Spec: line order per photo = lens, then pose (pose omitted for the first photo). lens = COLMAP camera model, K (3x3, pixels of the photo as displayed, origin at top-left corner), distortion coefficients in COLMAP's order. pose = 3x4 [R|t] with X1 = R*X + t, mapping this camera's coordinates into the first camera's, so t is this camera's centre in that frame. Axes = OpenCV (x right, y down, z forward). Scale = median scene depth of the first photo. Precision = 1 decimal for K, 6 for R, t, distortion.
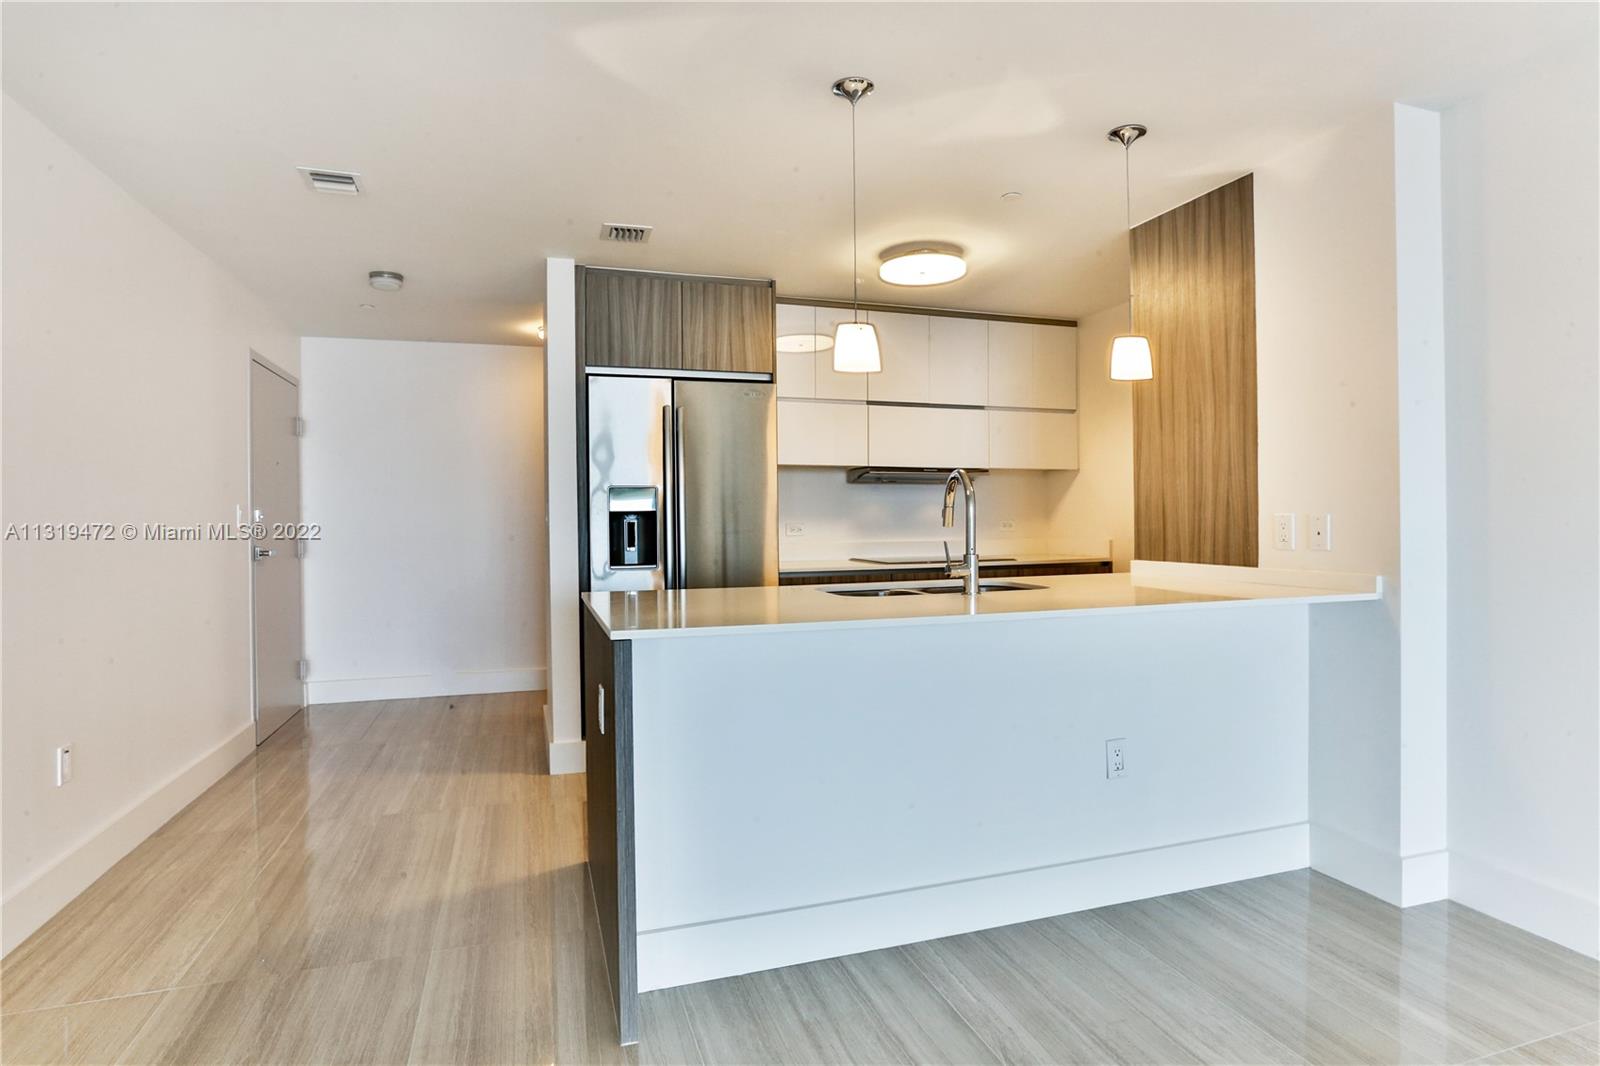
lens RADIAL K [[848.1, 0, 801.9], [0, 848.1, 520.6], [0, 0, 1]] dist [-0.034081, 0.006983]
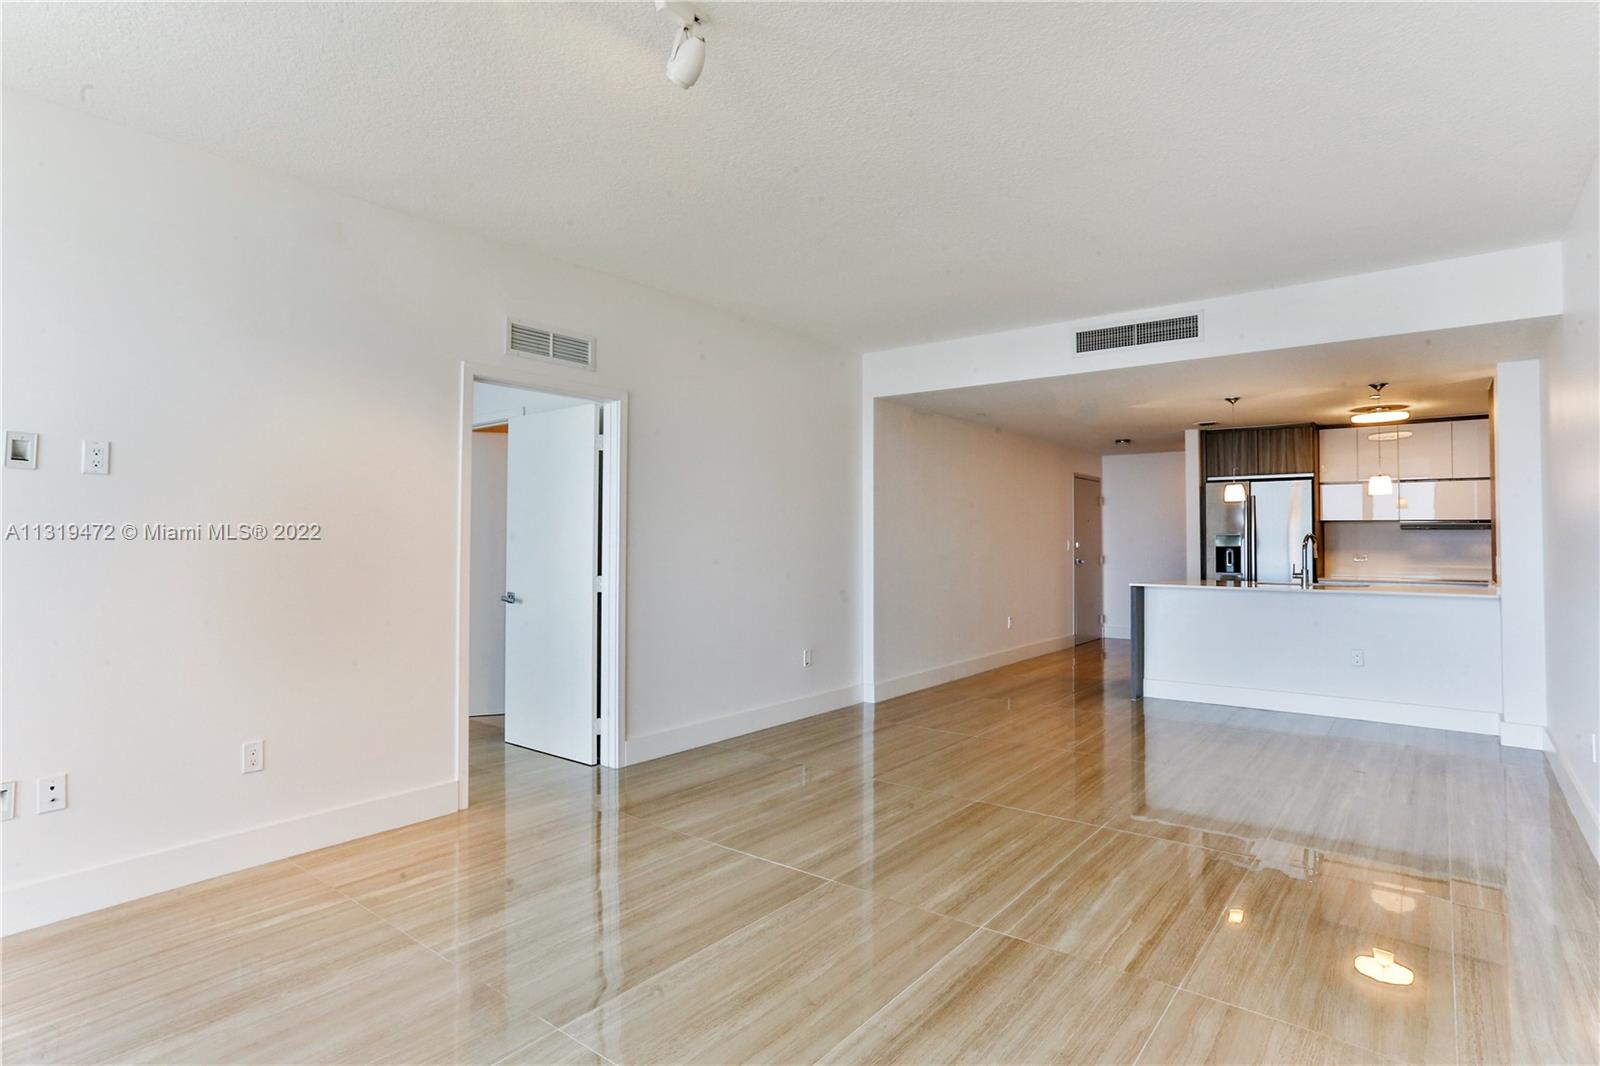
lens RADIAL K [[835.5, 0, 795.8], [0, 835.5, 519.9], [0, 0, 1]] dist [0.042073, 0.000781]
pose [[0.557146, -0.010170, -0.830353, 0.884409], [-0.007043, 0.999831, -0.016972, -0.033227], [0.830385, 0.015304, 0.556980, -0.977793]]
